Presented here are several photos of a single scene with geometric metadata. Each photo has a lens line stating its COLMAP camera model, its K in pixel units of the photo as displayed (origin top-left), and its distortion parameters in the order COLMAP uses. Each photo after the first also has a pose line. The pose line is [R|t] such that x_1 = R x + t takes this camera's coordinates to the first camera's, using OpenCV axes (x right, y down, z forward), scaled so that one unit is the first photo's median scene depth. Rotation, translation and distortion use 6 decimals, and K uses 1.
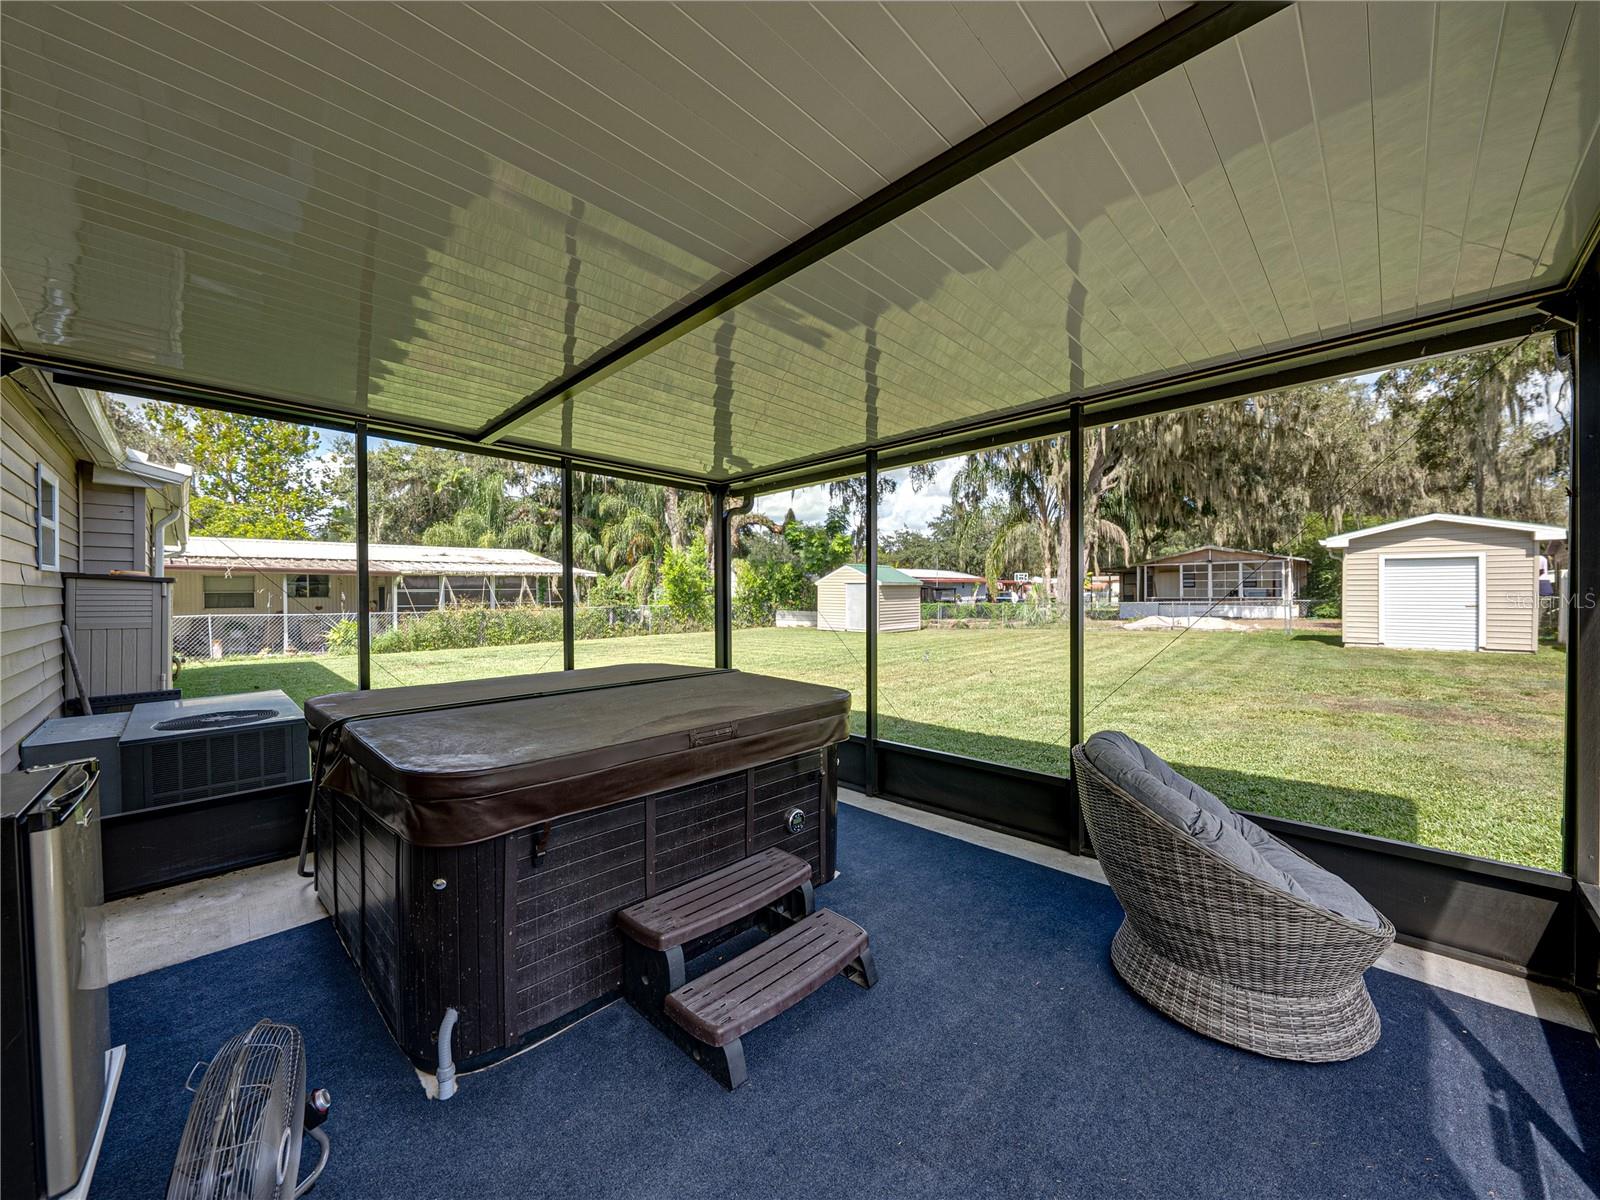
lens RADIAL K [[611.3, 0, 835.8], [0, 611.3, 592.4], [0, 0, 1]] dist [-0.001761, -0.000142]
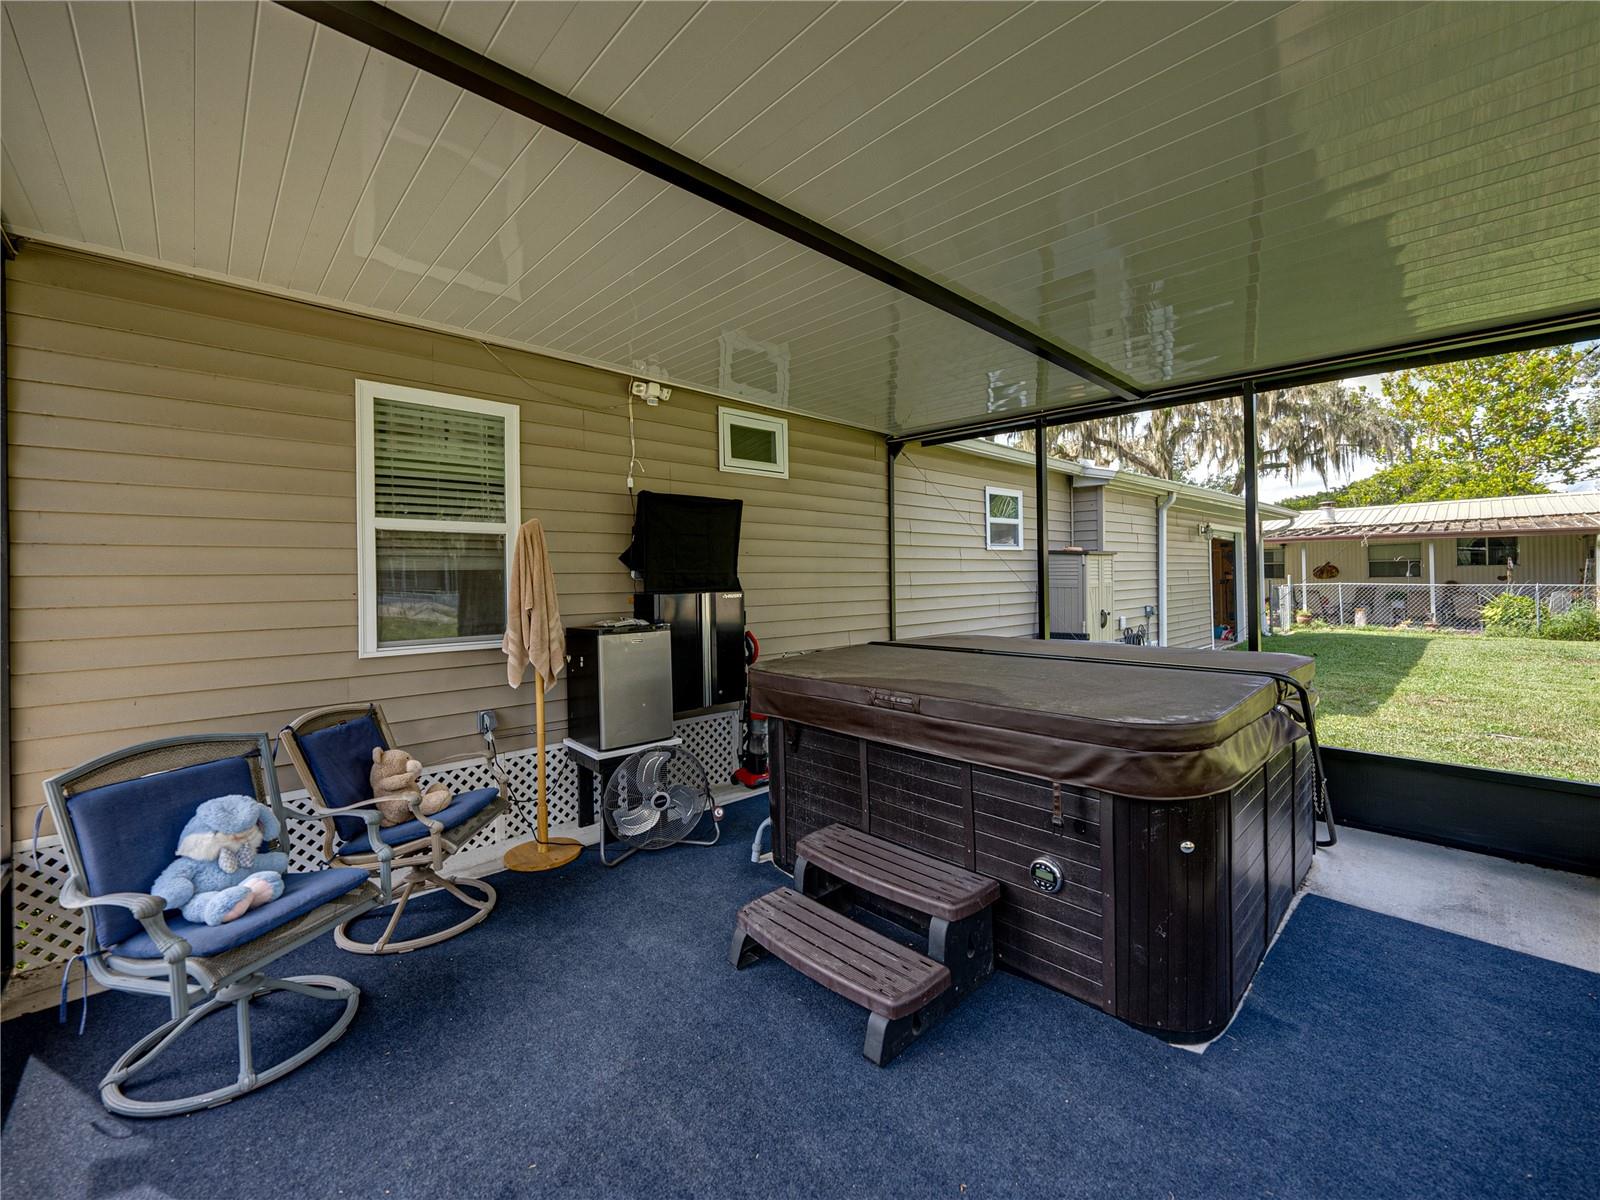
lens RADIAL K [[632.7, 0, 759.9], [0, 632.7, 590.1], [0, 0, 1]] dist [-0.007397, -0.000285]
pose [[-0.089099, 0.030198, -0.995565, 0.093896], [0.014451, 0.999474, 0.029024, 0.003651], [0.995918, -0.011801, -0.089489, 0.105149]]
